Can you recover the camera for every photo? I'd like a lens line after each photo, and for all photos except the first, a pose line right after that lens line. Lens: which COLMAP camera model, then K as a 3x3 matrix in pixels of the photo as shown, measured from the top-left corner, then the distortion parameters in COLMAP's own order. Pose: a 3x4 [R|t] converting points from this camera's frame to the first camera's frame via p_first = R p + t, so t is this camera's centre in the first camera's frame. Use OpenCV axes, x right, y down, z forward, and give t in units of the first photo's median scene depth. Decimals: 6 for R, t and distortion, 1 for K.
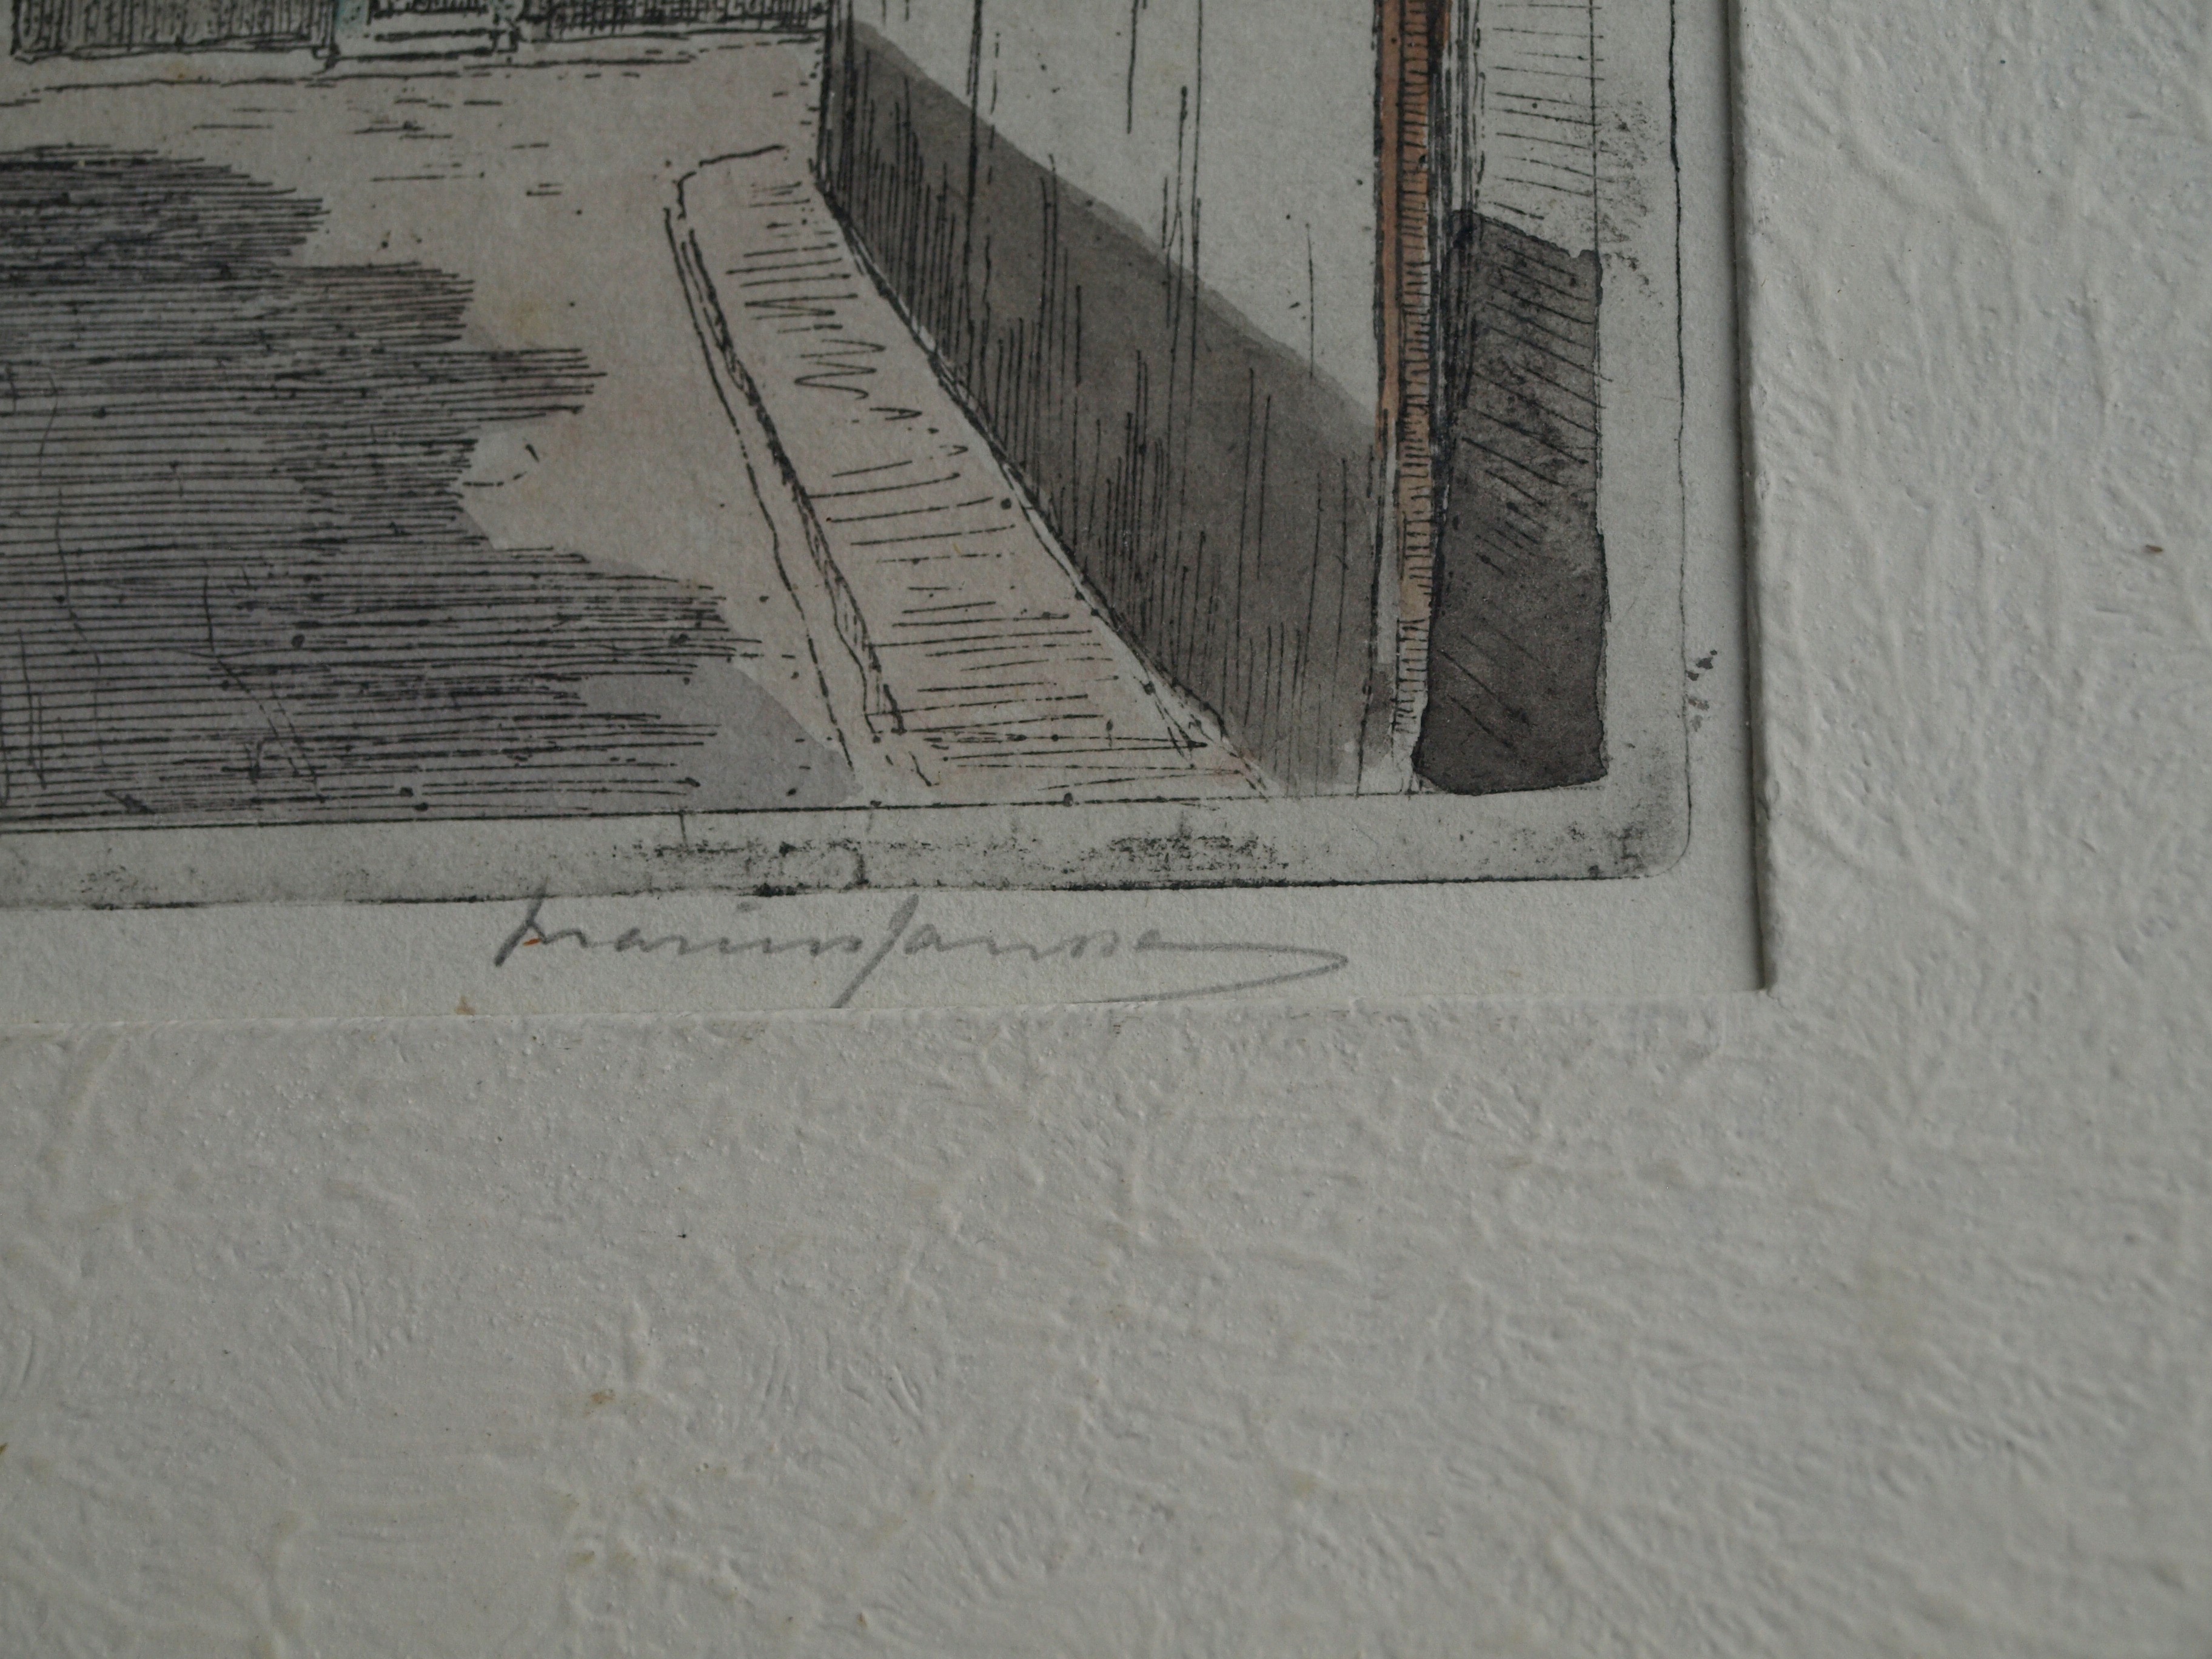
lens RADIAL K [[4885.3, 0, 1079.9], [0, 4885.3, 760.3], [0, 0, 1]] dist [-0.053045, 0.000000]
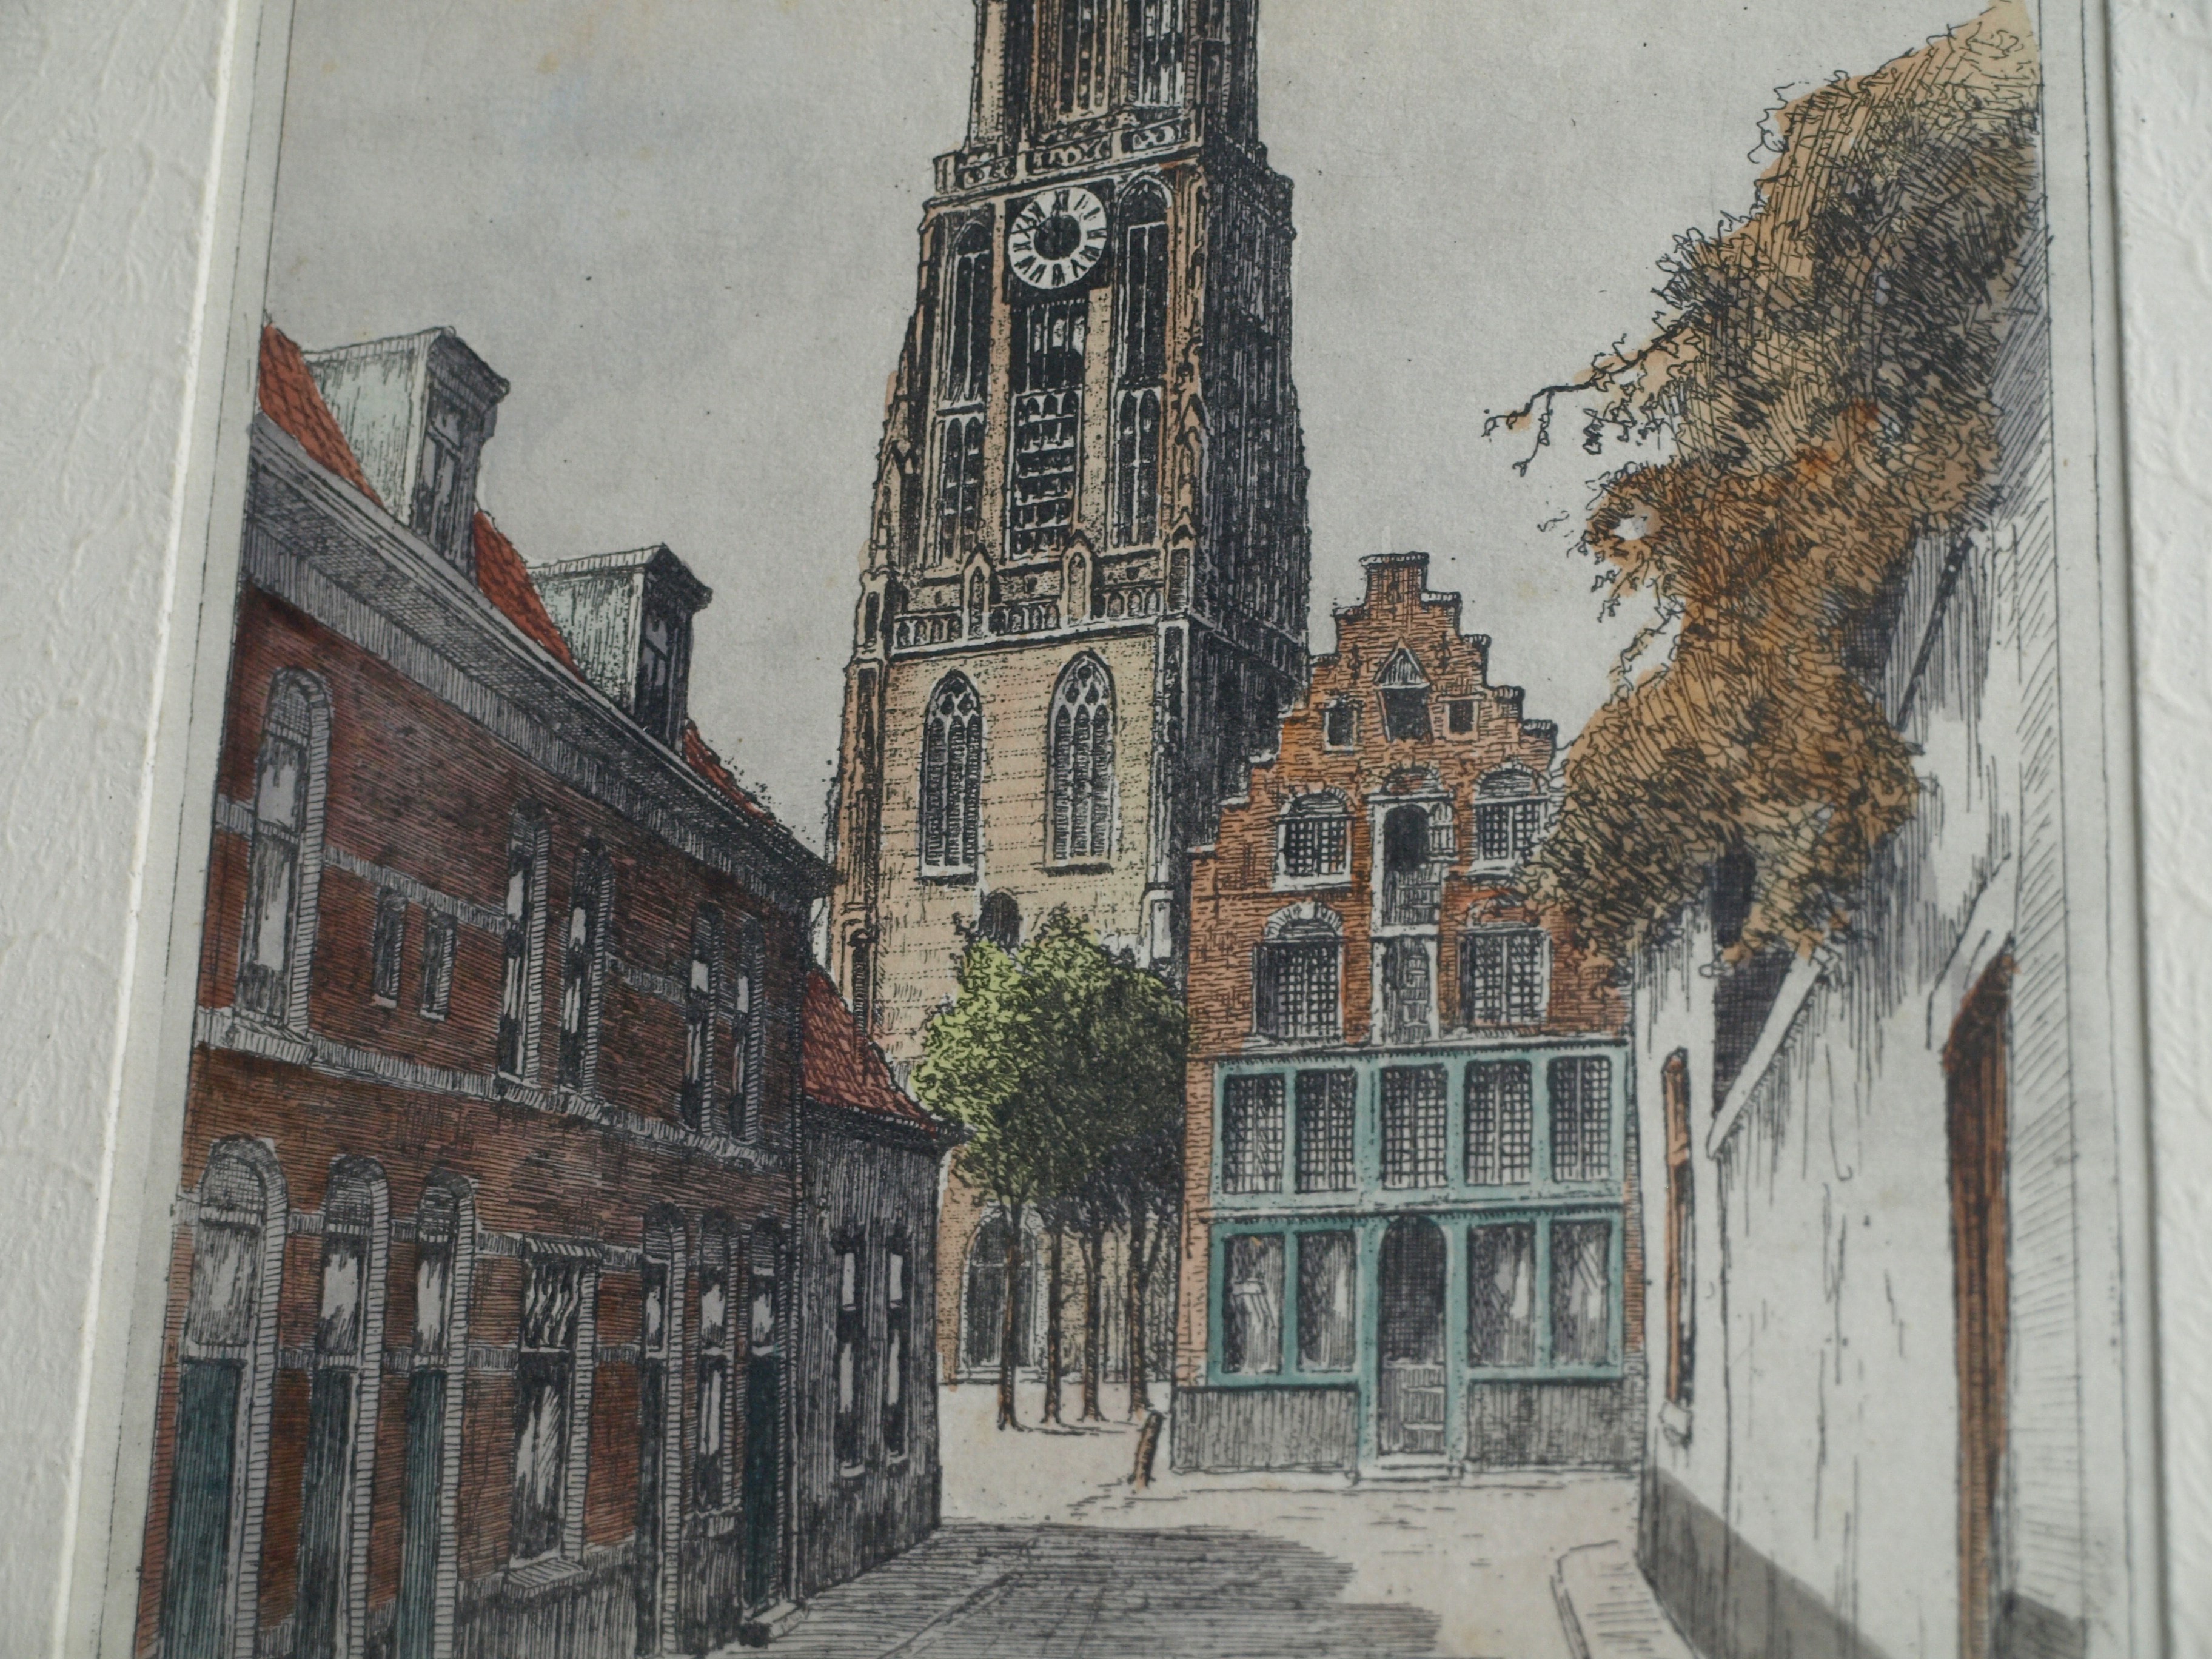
lens RADIAL K [[4885.3, 0, 1112.4], [0, 4885.3, 827.1], [0, 0, 1]] dist [-0.053045, 0.000000]
pose [[0.992909, -0.010600, -0.118407, -0.031926], [-0.000691, 0.995485, -0.094918, -0.222300], [0.118879, 0.094327, 0.988418, -0.808876]]
